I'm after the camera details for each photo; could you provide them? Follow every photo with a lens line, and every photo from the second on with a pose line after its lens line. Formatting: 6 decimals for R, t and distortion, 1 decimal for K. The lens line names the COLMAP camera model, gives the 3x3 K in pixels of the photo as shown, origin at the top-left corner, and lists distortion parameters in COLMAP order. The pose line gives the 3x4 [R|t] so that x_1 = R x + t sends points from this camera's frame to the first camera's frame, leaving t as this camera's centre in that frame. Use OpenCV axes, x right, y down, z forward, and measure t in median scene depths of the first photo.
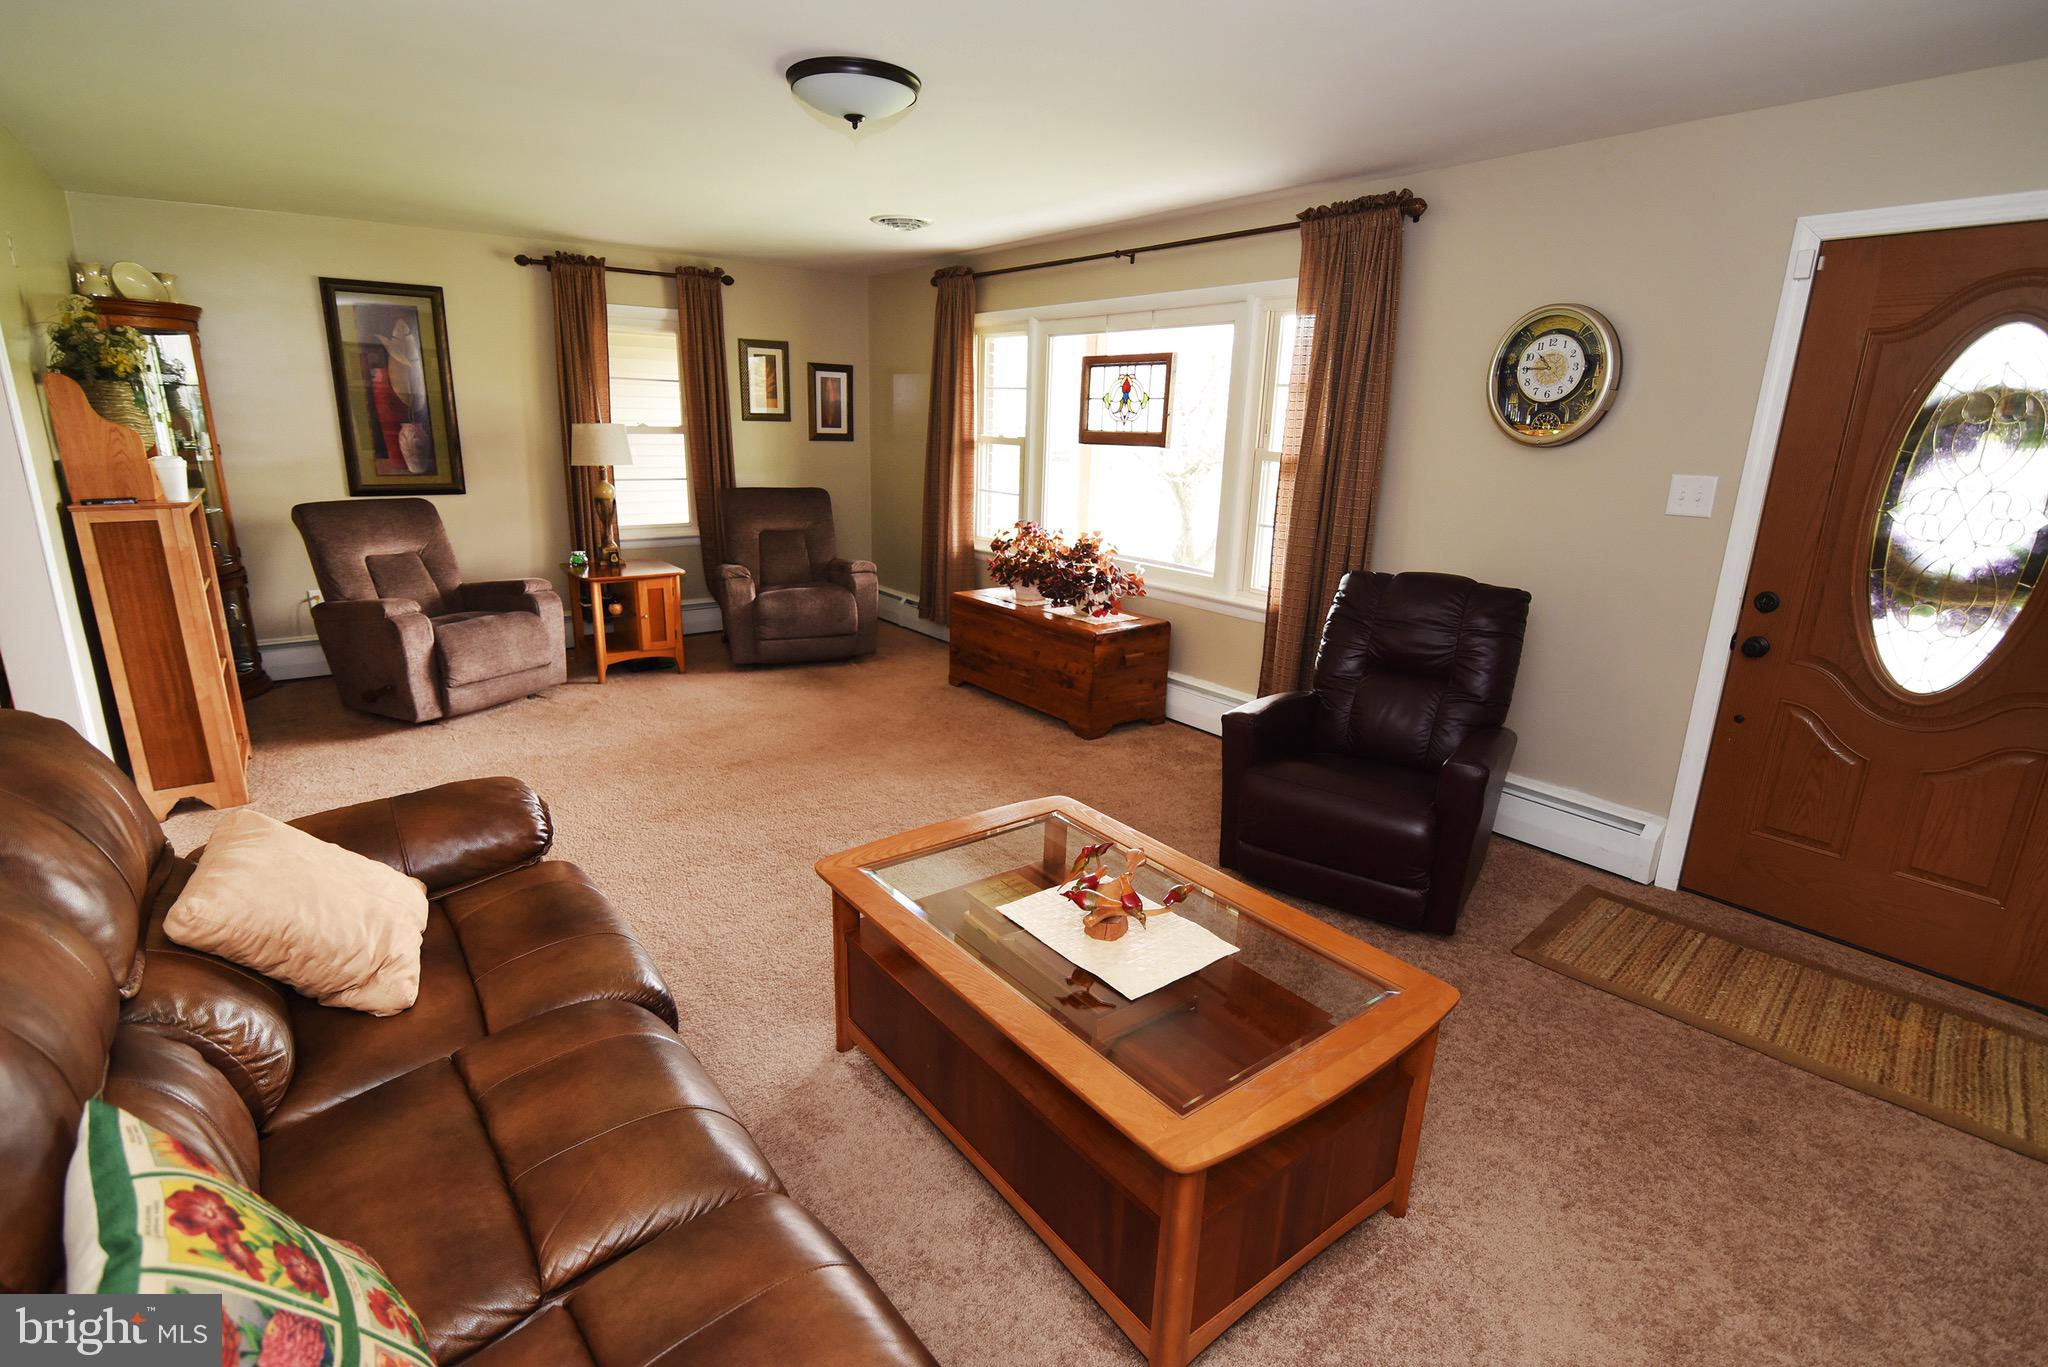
lens RADIAL K [[971.9, 0, 1014.5], [0, 971.9, 694.0], [0, 0, 1]] dist [-0.020620, 0.001659]
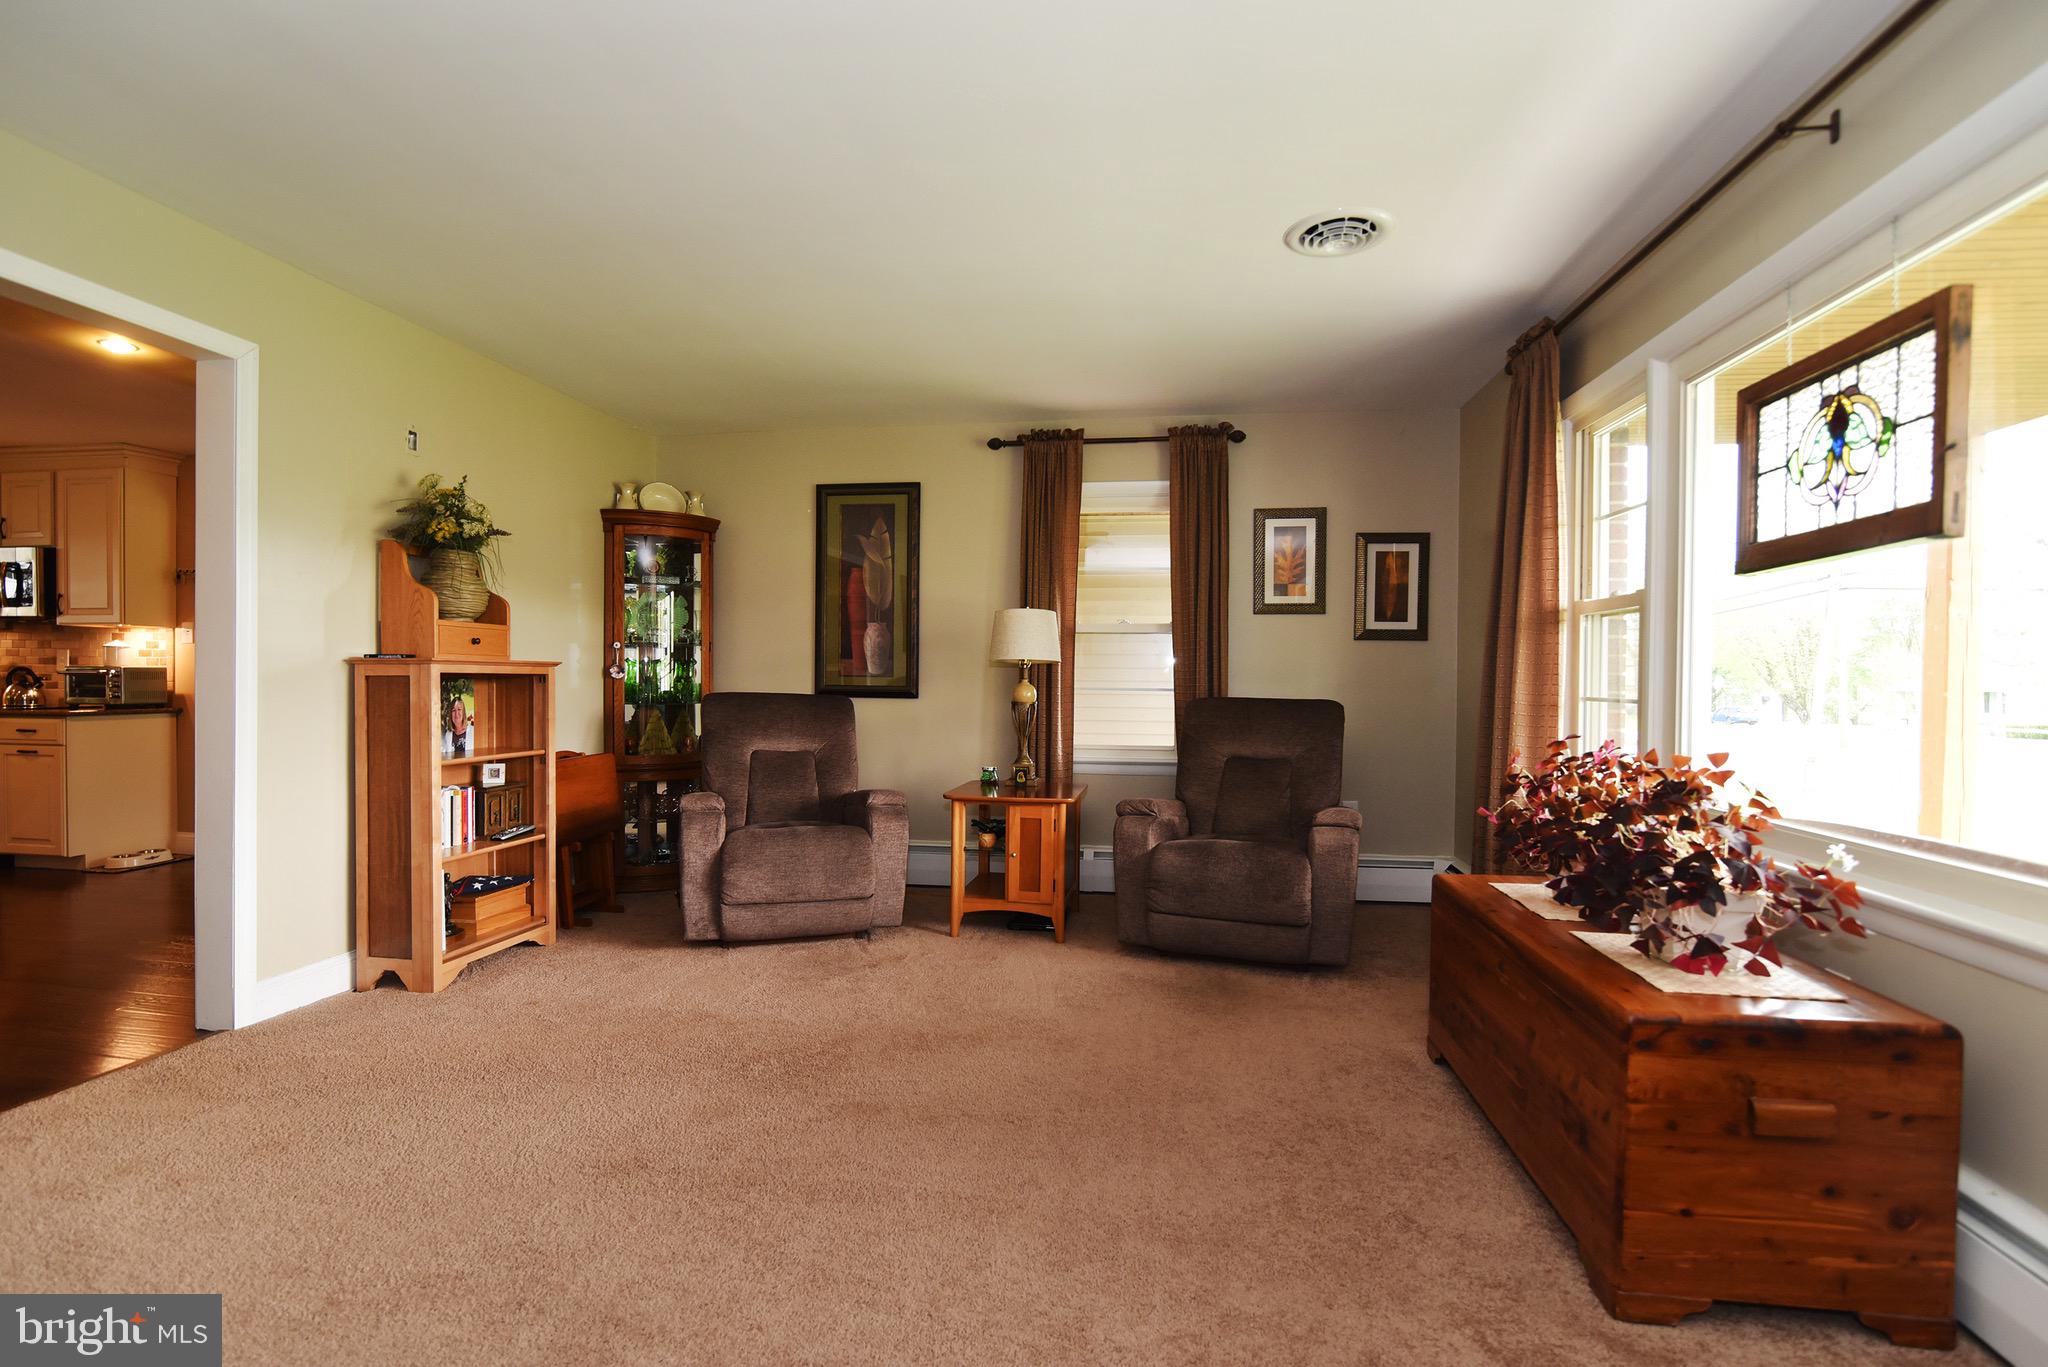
lens RADIAL K [[971.9, 0, 1014.5], [0, 971.9, 694.0], [0, 0, 1]] dist [-0.020620, 0.001659]
pose [[0.695836, -0.009504, -0.718138, 0.252014], [-0.187865, 0.962690, -0.194771, -0.090530], [0.693195, 0.270441, 0.668089, 0.798675]]
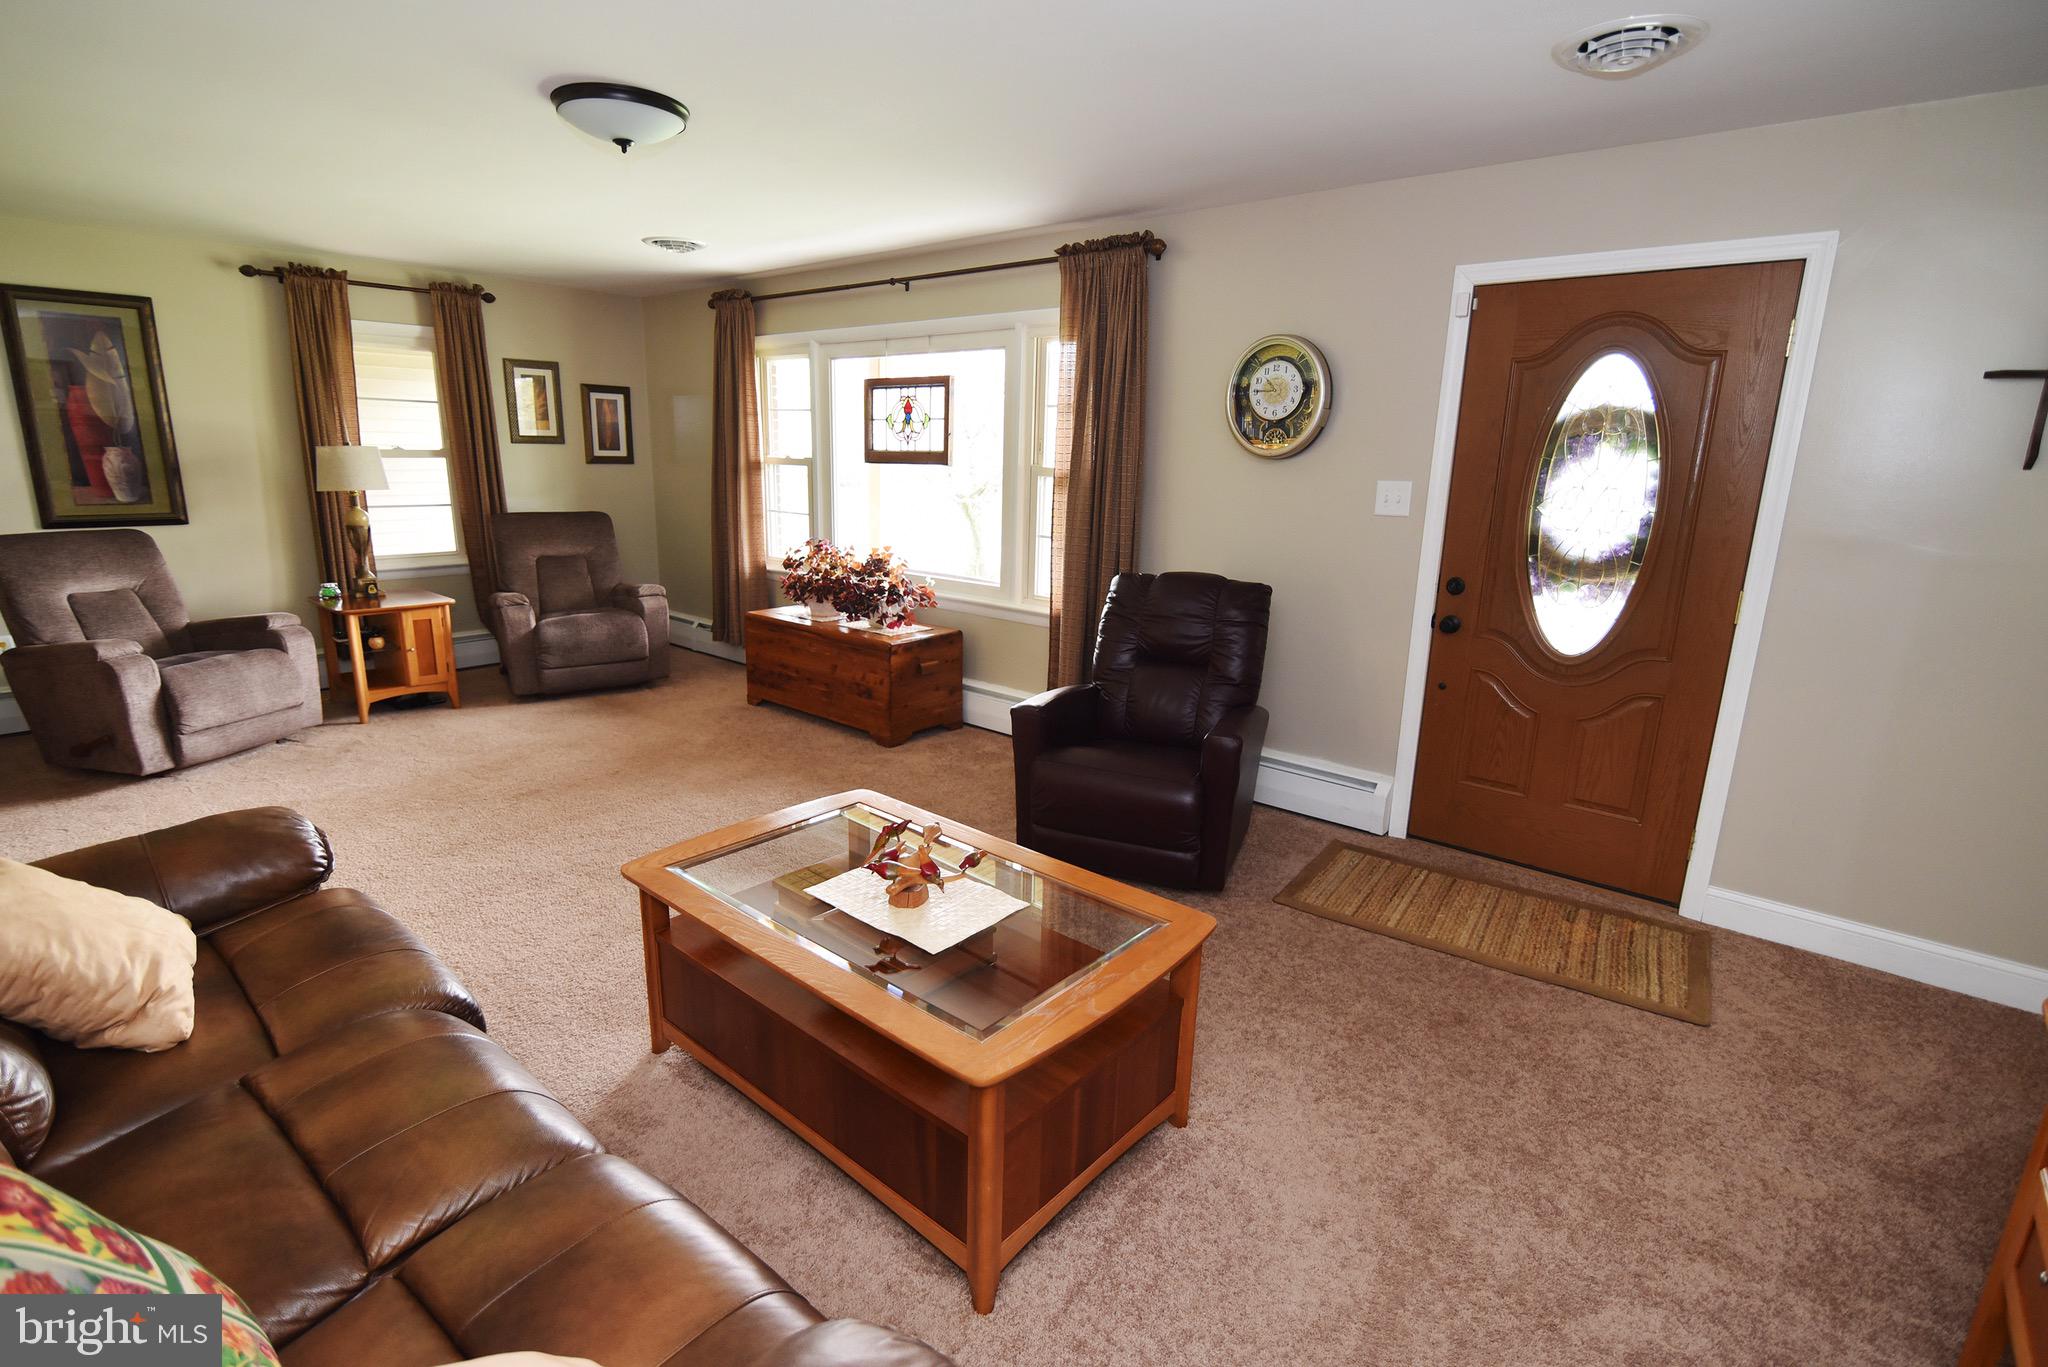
lens RADIAL K [[971.9, 0, 1014.5], [0, 971.9, 694.0], [0, 0, 1]] dist [-0.020620, 0.001659]
pose [[0.978304, -0.053940, 0.200030, 0.003332], [0.058841, 0.998093, -0.018632, 0.025025], [-0.198643, 0.029998, 0.979613, -0.054012]]
